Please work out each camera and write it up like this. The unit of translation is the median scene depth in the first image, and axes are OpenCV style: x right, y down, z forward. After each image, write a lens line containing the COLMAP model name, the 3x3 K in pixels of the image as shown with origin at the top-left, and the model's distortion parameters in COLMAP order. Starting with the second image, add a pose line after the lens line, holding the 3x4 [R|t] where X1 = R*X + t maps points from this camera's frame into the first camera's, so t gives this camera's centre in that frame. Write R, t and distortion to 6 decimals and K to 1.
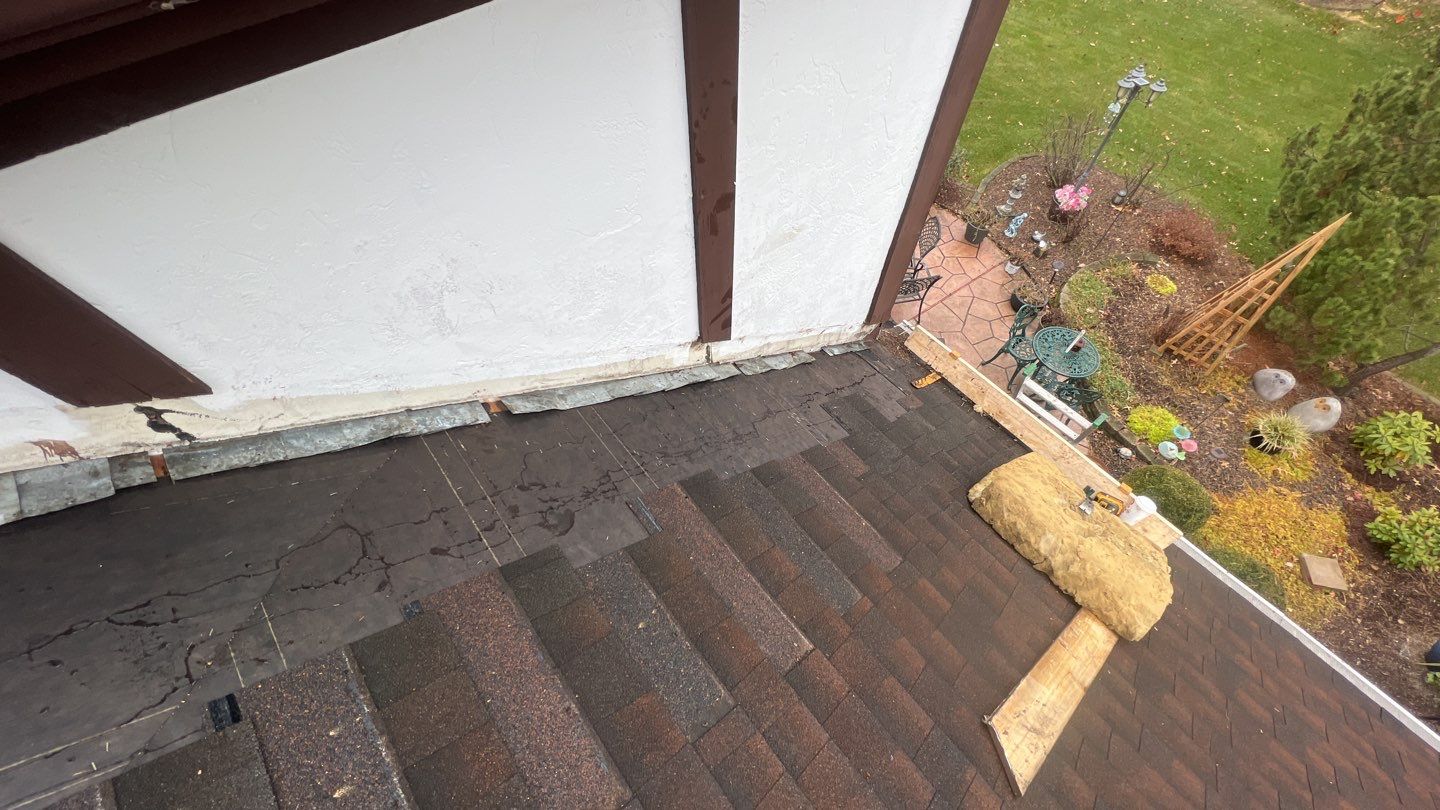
lens RADIAL K [[570.1, 0, 719.8], [0, 570.1, 407.4], [0, 0, 1]] dist [0.002019, -0.000985]
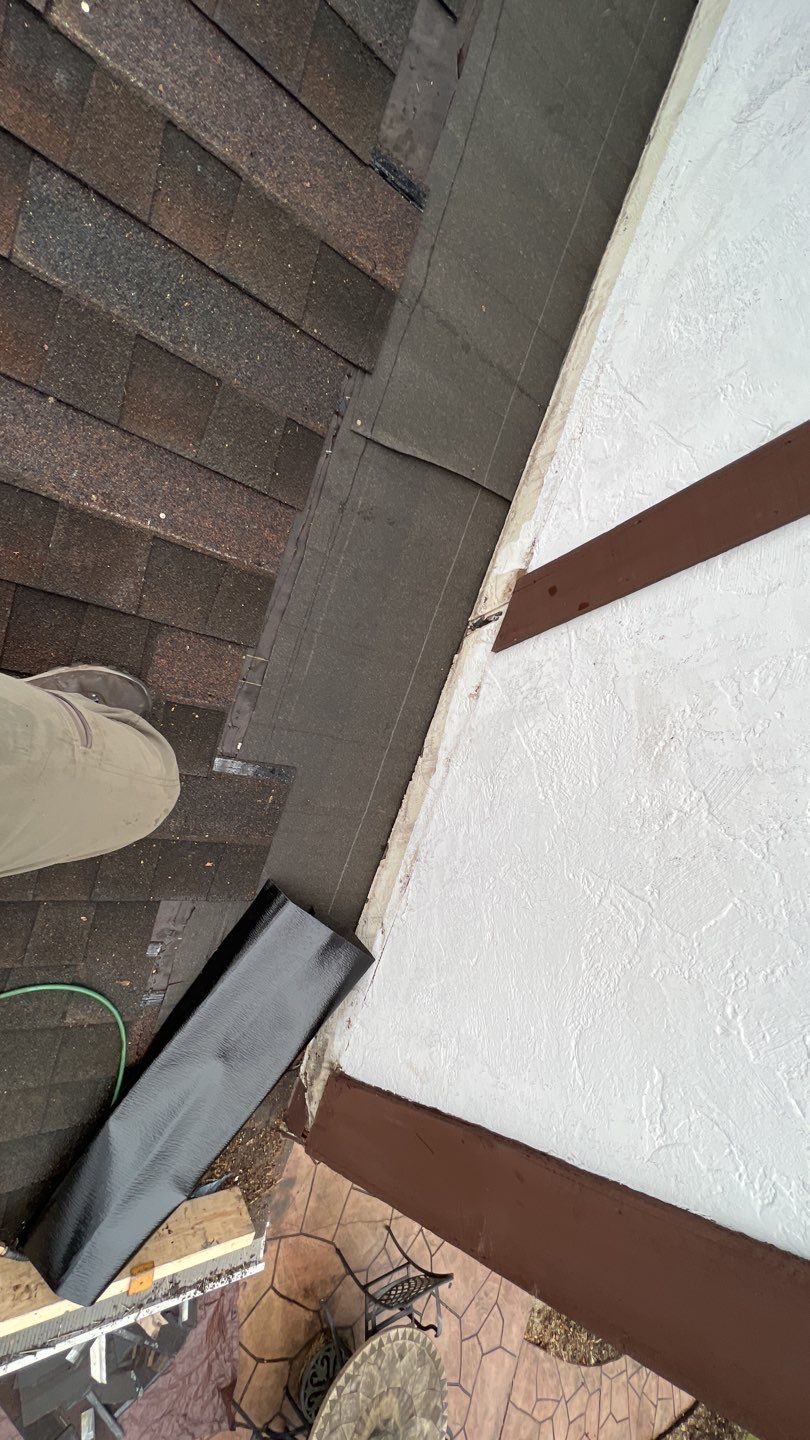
lens RADIAL K [[570.1, 0, 404.0], [0, 570.1, 718.3], [0, 0, 1]] dist [0.002019, -0.000985]
pose [[-0.483877, 0.622939, -0.614663, 0.749316], [-0.849819, -0.502188, 0.160048, -0.267381], [-0.208976, 0.599795, 0.772382, 0.937654]]
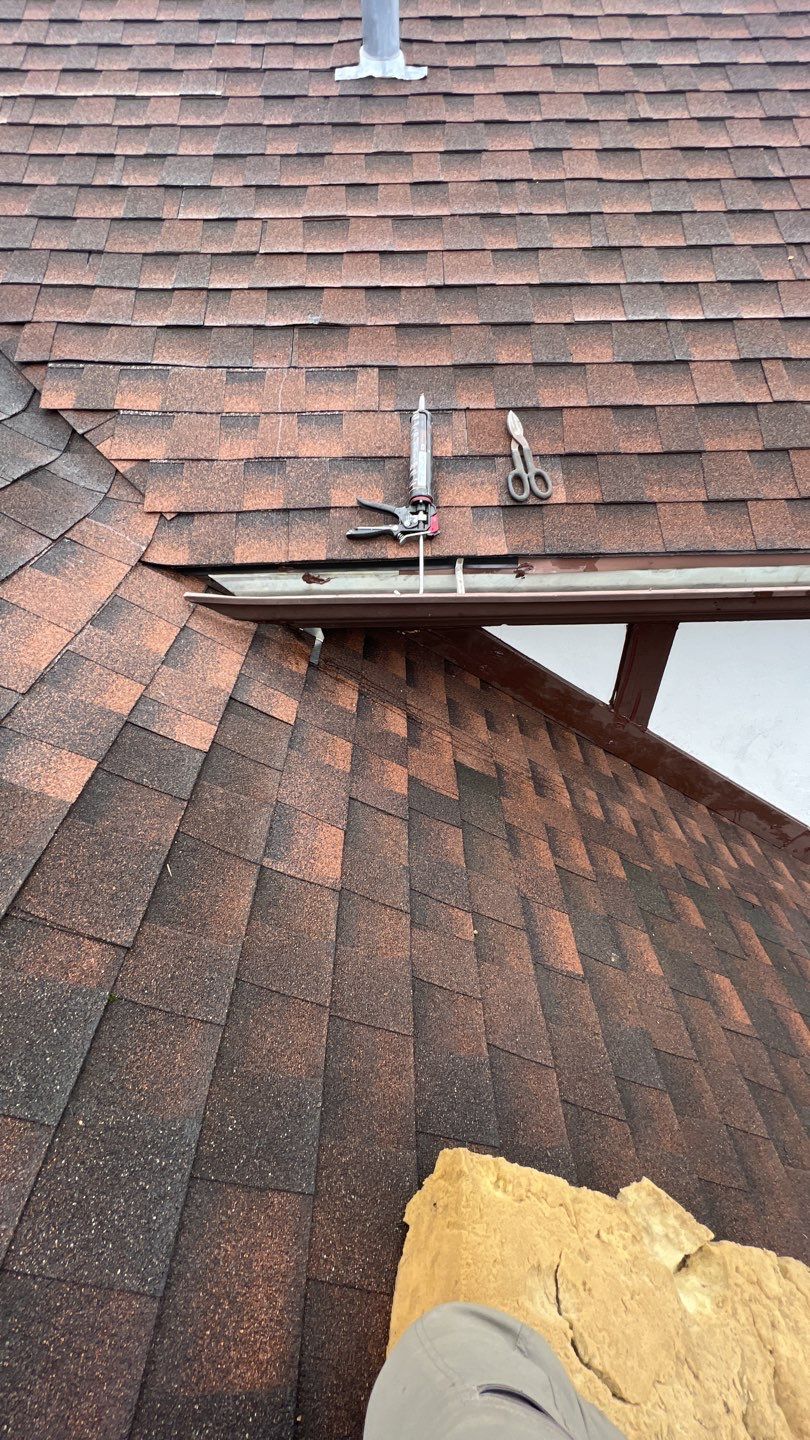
lens RADIAL K [[570.1, 0, 402.0], [0, 570.1, 718.8], [0, 0, 1]] dist [0.002019, -0.000985]
pose [[0.787517, 0.375110, -0.488987, -0.456441], [-0.520100, 0.830169, -0.200787, 0.581195], [0.330625, 0.412446, 0.848867, -0.720948]]
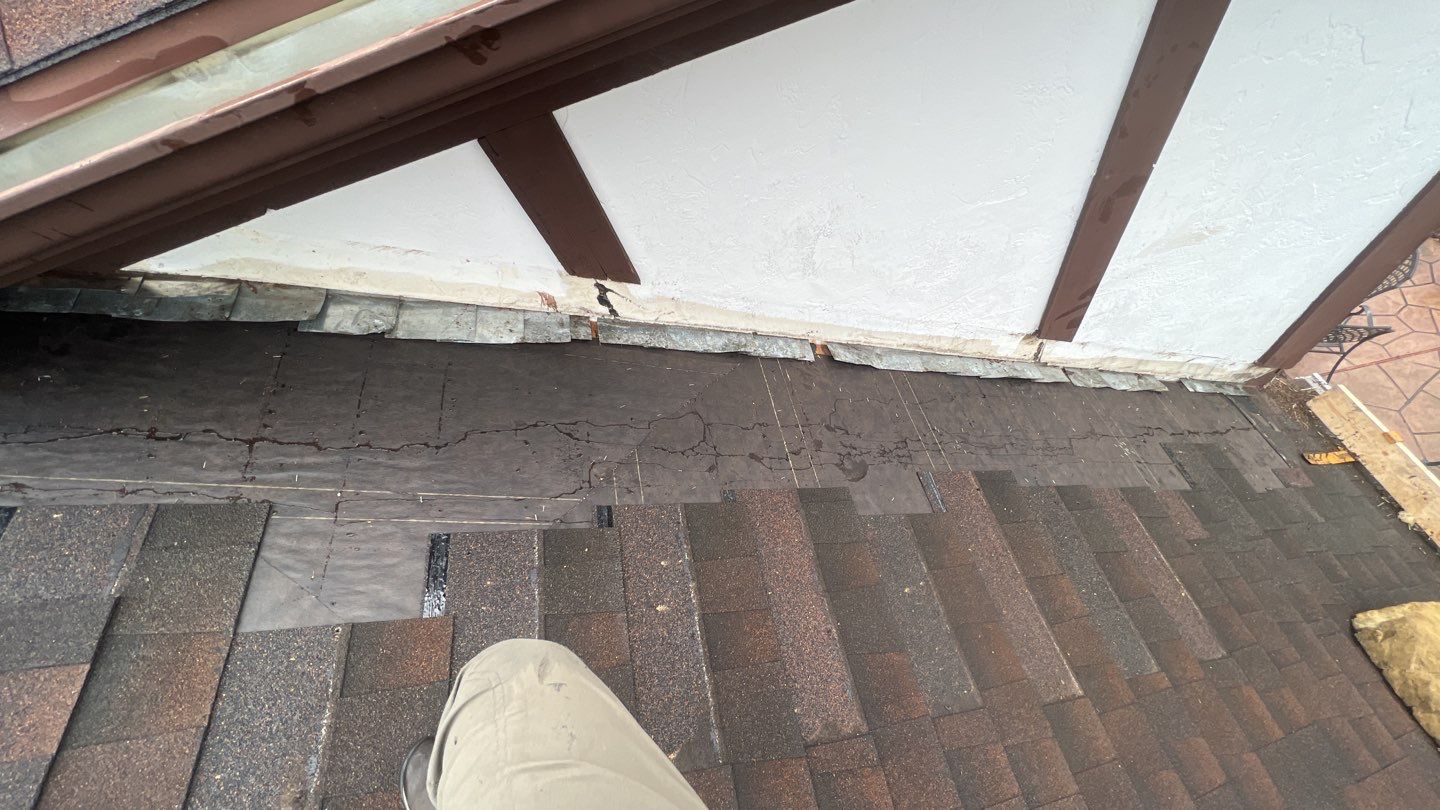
lens RADIAL K [[570.1, 0, 718.7], [0, 570.1, 408.2], [0, 0, 1]] dist [0.002019, -0.000985]
pose [[0.863932, 0.285547, -0.414830, -0.090403], [-0.263078, 0.958282, 0.111740, 0.040349], [0.429432, 0.012596, 0.903011, -0.065713]]
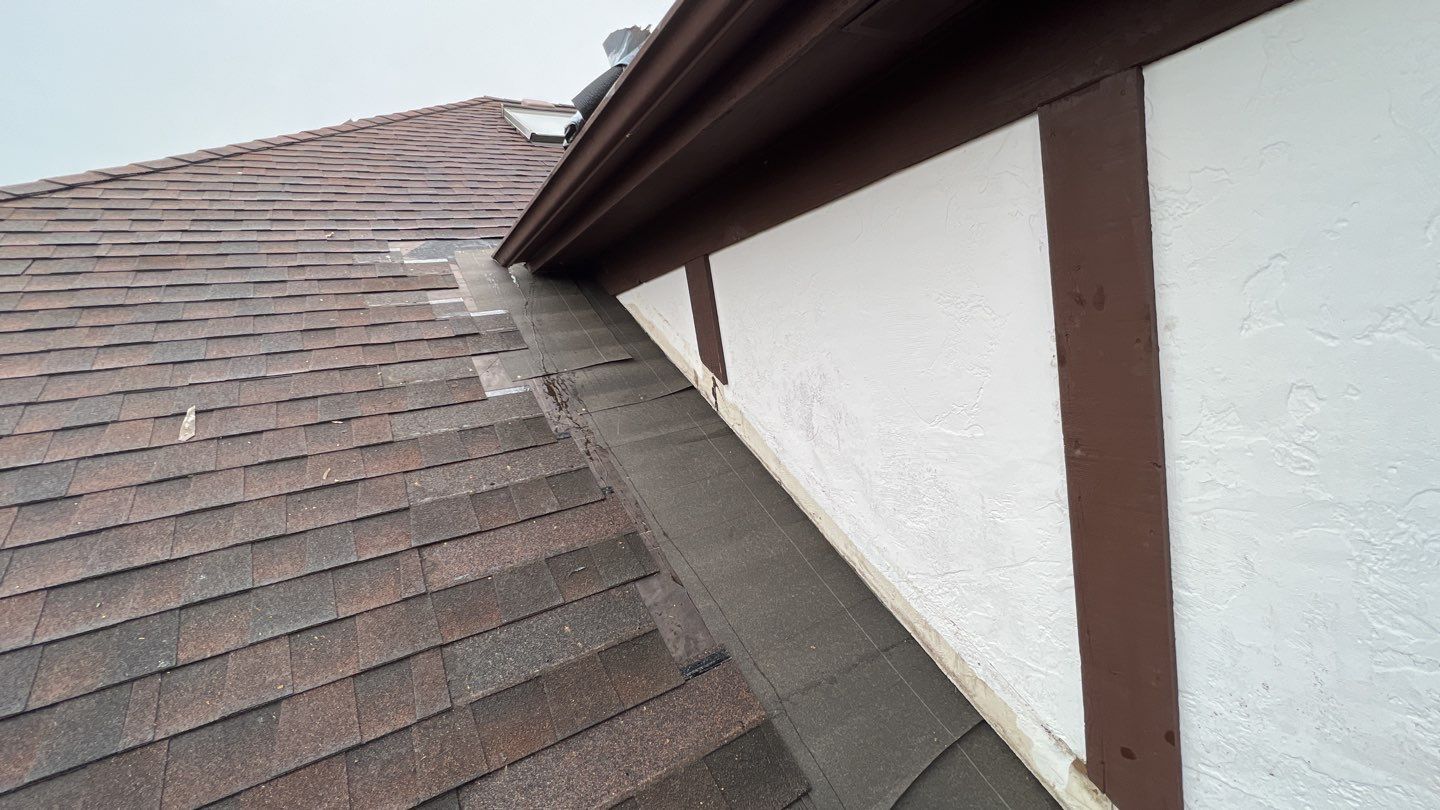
lens RADIAL K [[570.1, 0, 718.9], [0, 570.1, 407.5], [0, 0, 1]] dist [0.002019, -0.000985]
pose [[-0.142015, 0.124854, -0.981959, 0.708606], [-0.760473, 0.621264, 0.188975, -0.238685], [0.633650, 0.773591, 0.006720, 0.778900]]
